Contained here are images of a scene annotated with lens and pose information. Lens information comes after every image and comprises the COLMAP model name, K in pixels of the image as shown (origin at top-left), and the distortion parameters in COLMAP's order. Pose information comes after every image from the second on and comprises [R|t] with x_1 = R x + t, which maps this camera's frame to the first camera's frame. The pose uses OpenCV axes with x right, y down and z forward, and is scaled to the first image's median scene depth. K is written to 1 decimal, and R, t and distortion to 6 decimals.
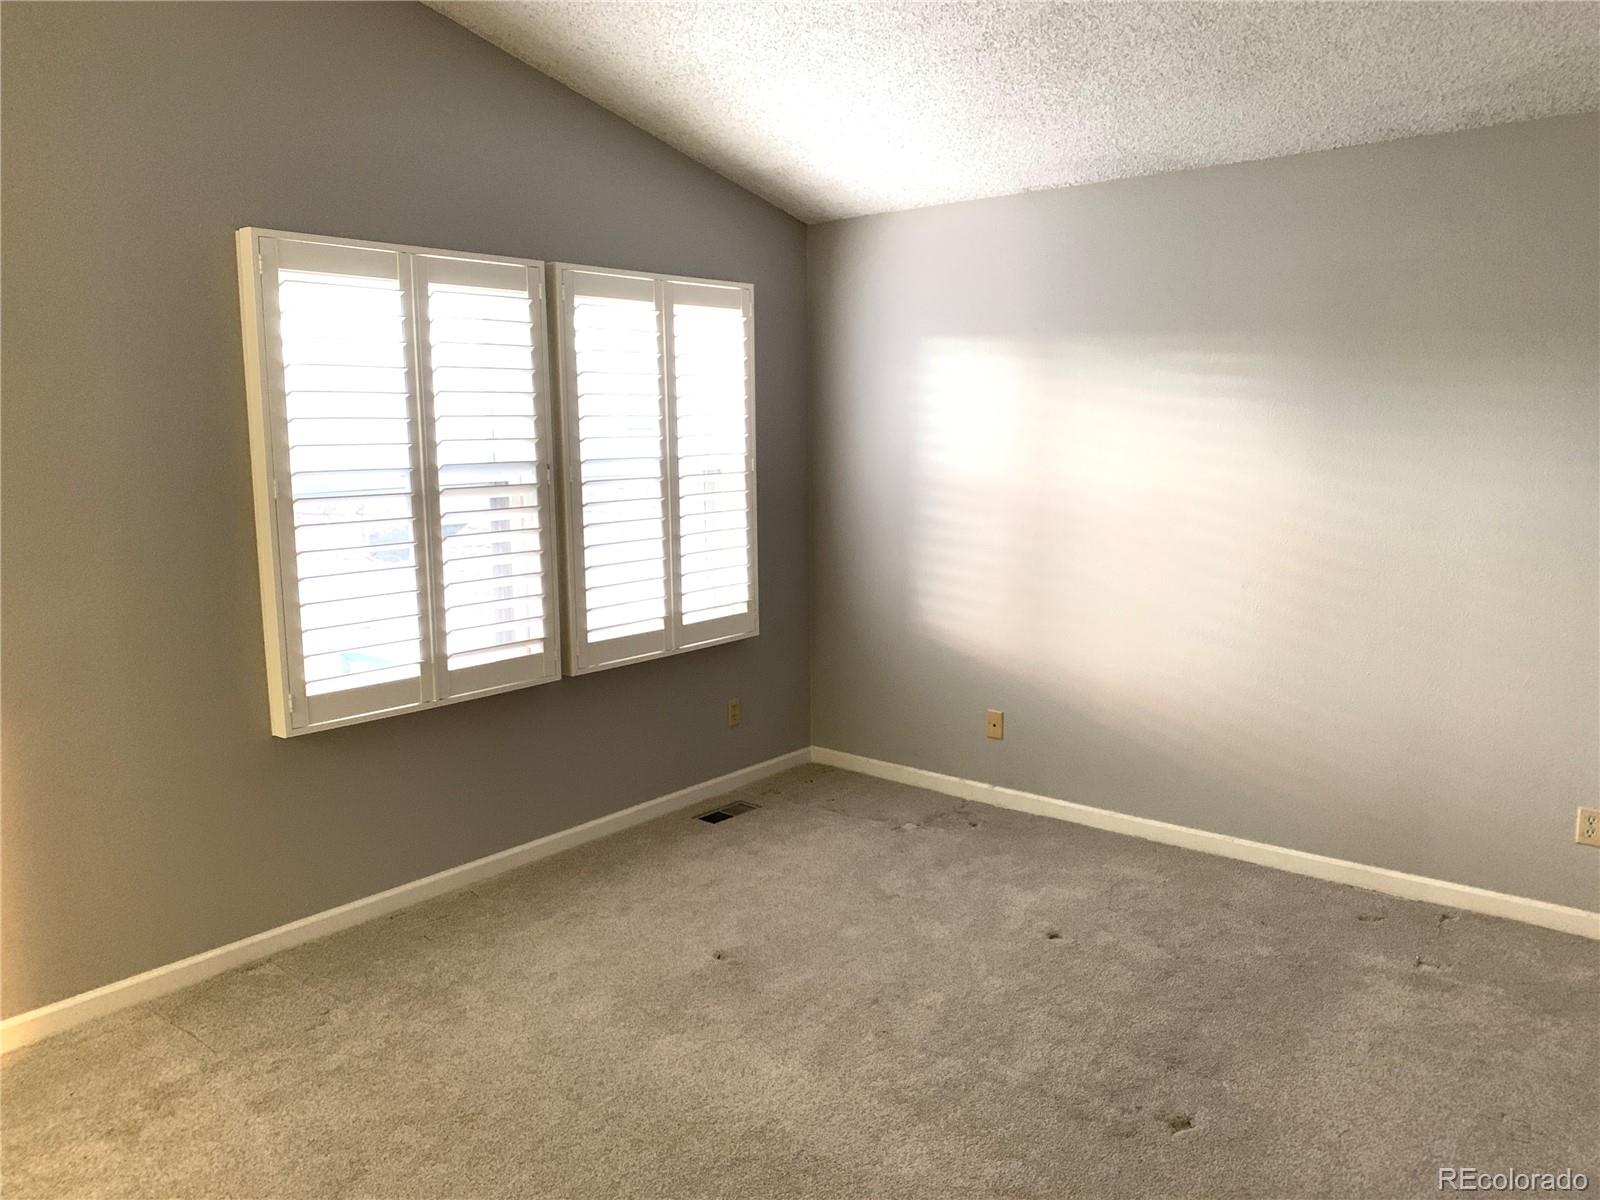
lens RADIAL K [[1222.7, 0, 807.9], [0, 1222.7, 596.9], [0, 0, 1]] dist [0.049161, -0.041684]
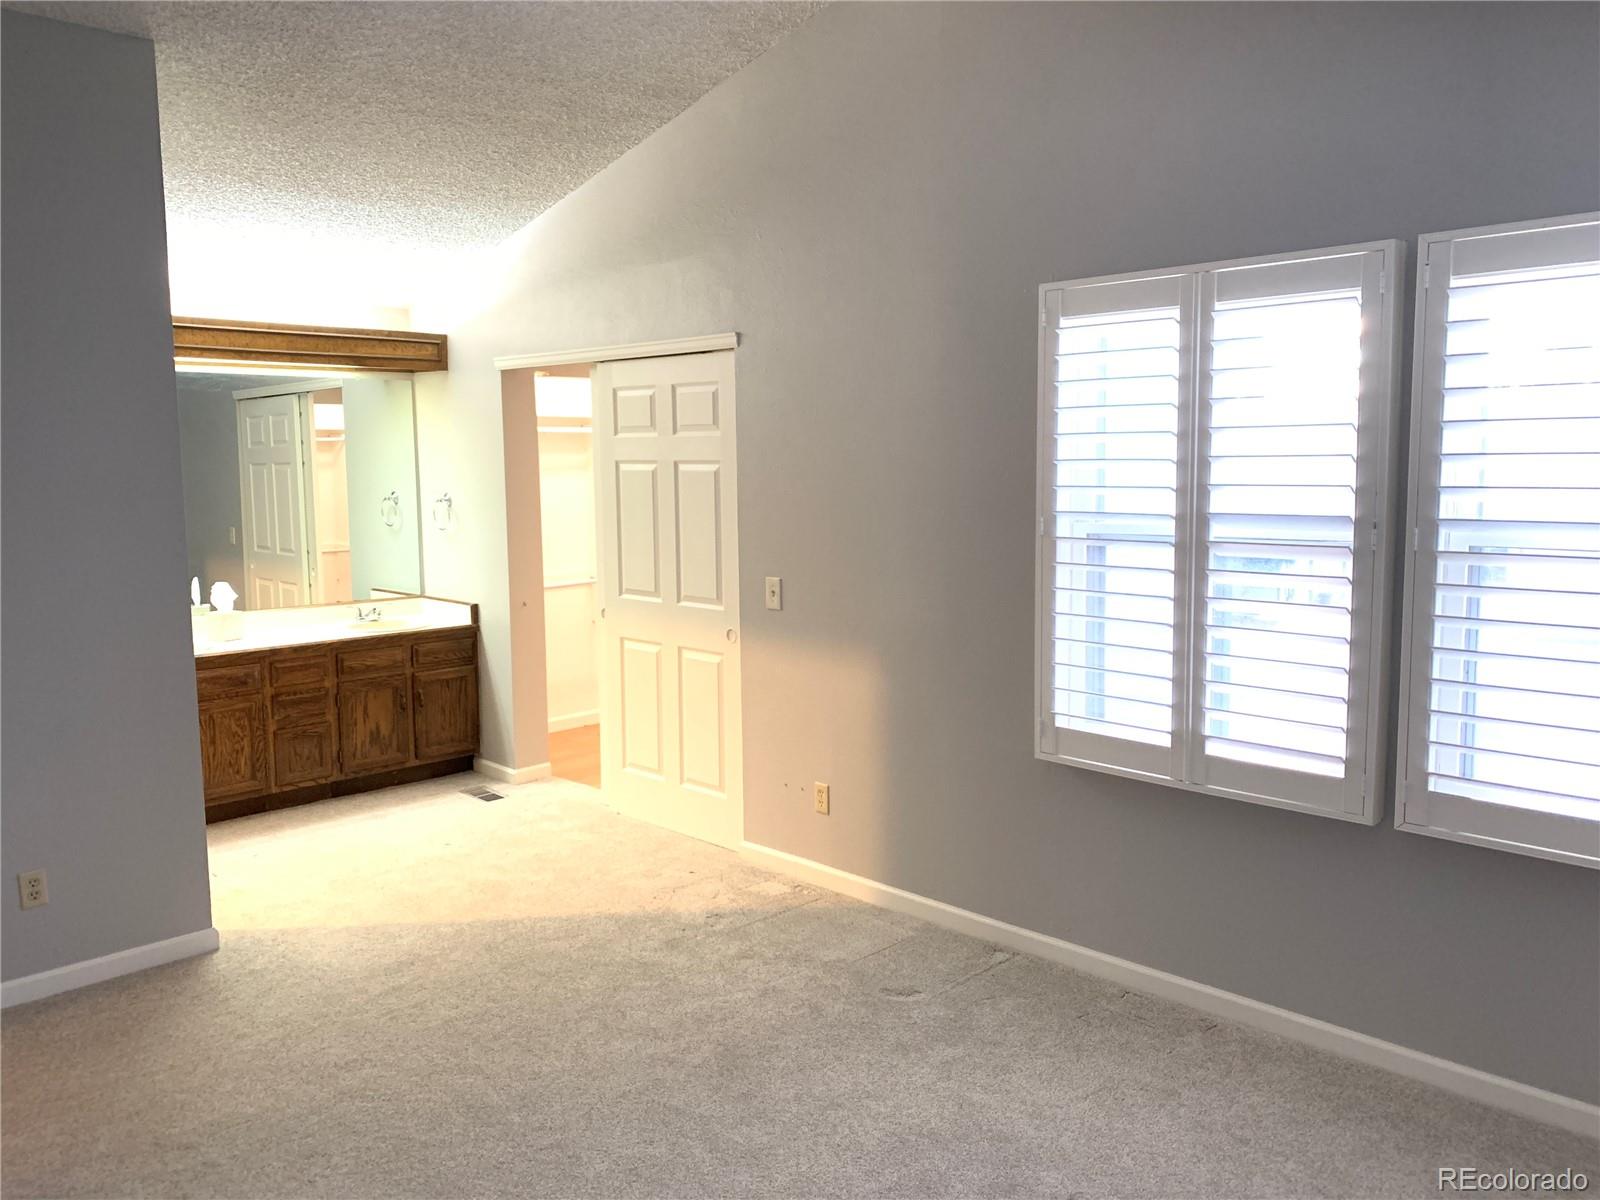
lens RADIAL K [[1222.7, 0, 808.7], [0, 1222.7, 601.3], [0, 0, 1]] dist [0.049161, -0.041684]
pose [[-0.075535, 0.114614, -0.990534, 0.575647], [-0.148293, 0.981034, 0.124823, -0.112267], [0.986055, 0.156318, -0.057106, 0.781313]]
